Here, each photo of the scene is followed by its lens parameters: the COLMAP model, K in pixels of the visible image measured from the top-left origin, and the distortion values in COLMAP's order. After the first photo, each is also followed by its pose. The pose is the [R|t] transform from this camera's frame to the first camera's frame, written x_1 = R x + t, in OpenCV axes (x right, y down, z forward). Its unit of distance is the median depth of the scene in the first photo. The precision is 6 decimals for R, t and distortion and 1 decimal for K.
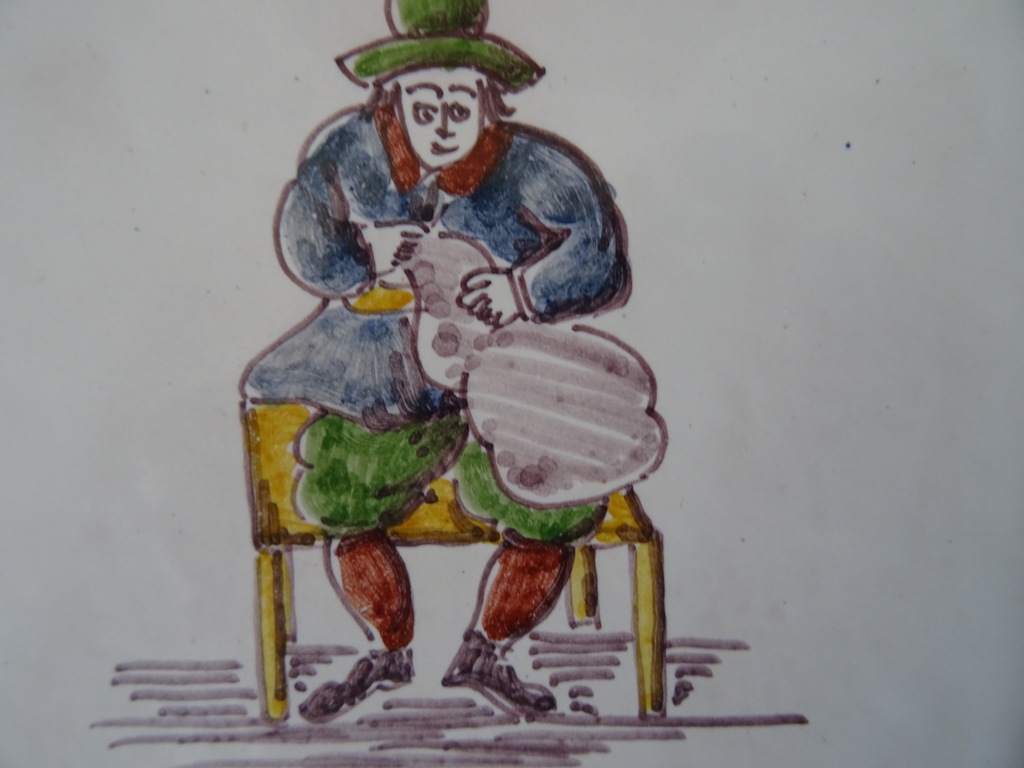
lens RADIAL K [[727.2, 0, 521.0], [0, 727.2, 384.0], [0, 0, 1]] dist [0.009123, -0.027434]
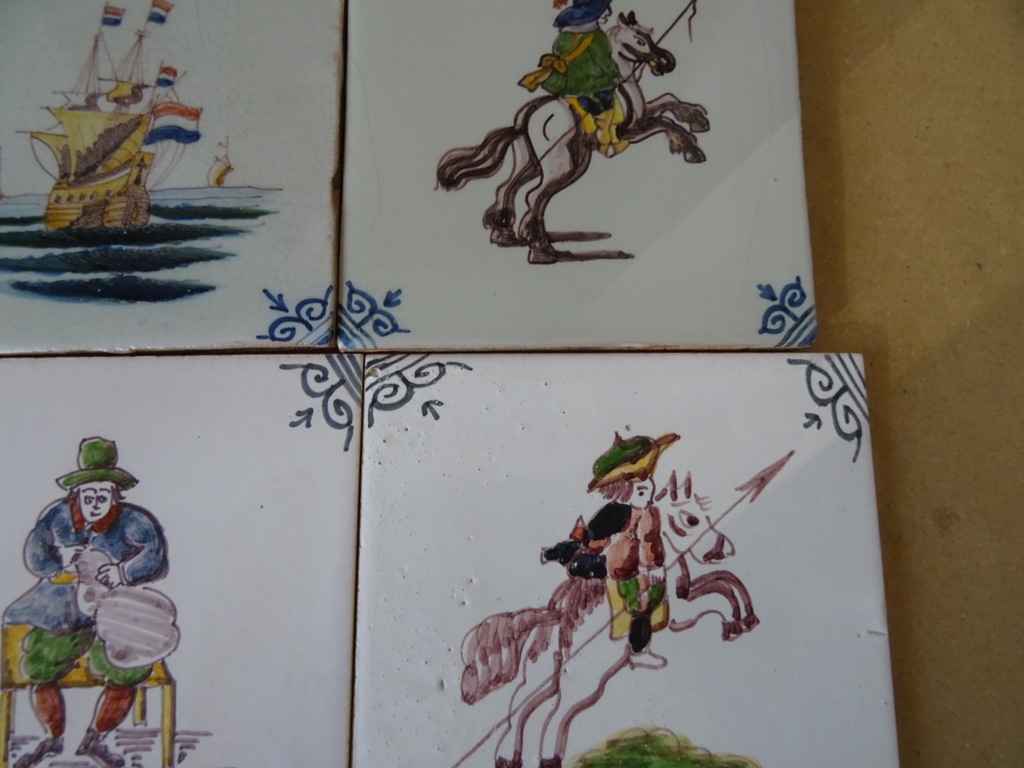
lens RADIAL K [[727.2, 0, 512.0], [0, 727.2, 388.3], [0, 0, 1]] dist [0.009123, -0.027434]
pose [[0.999284, -0.032760, -0.018915, 1.324950], [0.027194, 0.969693, -0.242808, -0.100164], [0.026296, 0.242120, 0.969890, -1.404230]]
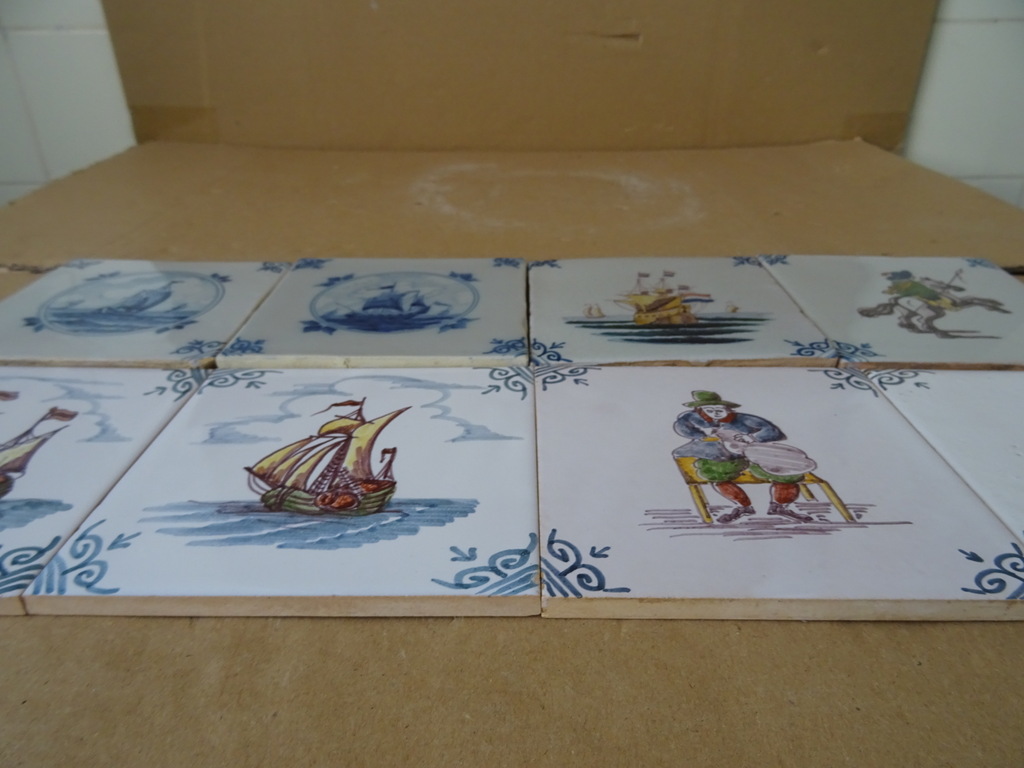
lens RADIAL K [[727.2, 0, 514.6], [0, 727.2, 378.6], [0, 0, 1]] dist [0.009123, -0.027434]
pose [[0.999709, -0.023937, -0.002983, -1.033642], [0.007040, 0.407792, -0.913048, 2.686351], [0.023072, 0.912761, 0.407842, -0.577318]]
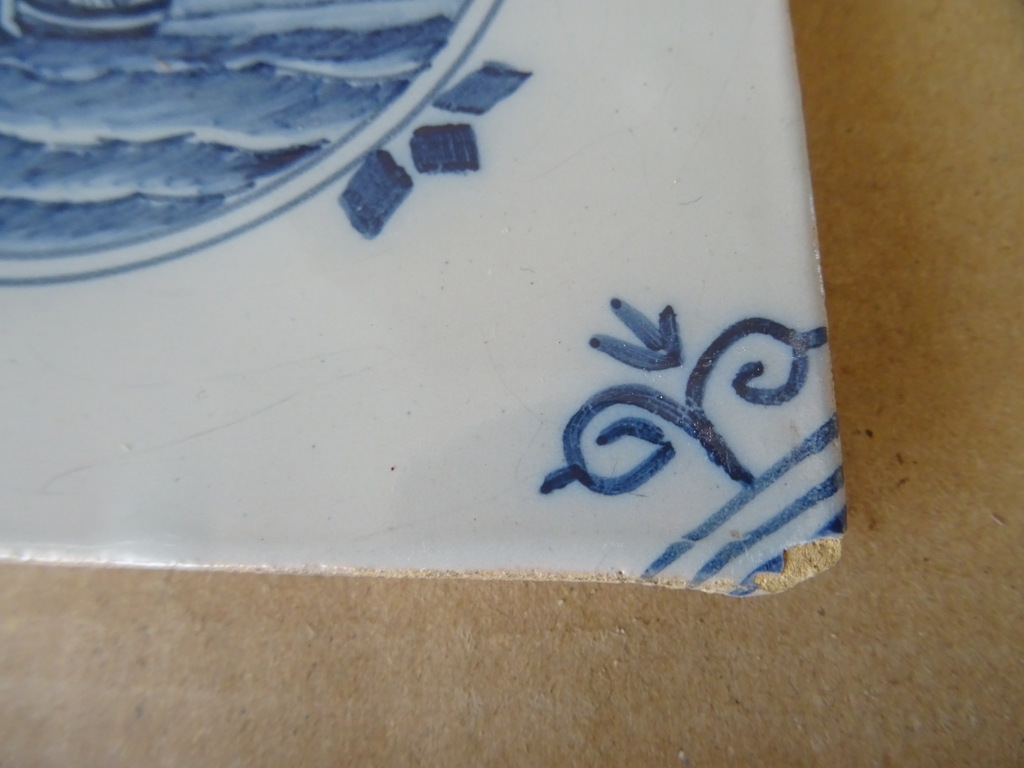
lens RADIAL K [[727.2, 0, 515.8], [0, 727.2, 381.7], [0, 0, 1]] dist [0.009123, -0.027434]
pose [[0.989001, -0.043384, -0.141406, -2.838284], [-0.007677, 0.939673, -0.341989, -0.847417], [0.147713, 0.339312, 0.929004, 0.229881]]
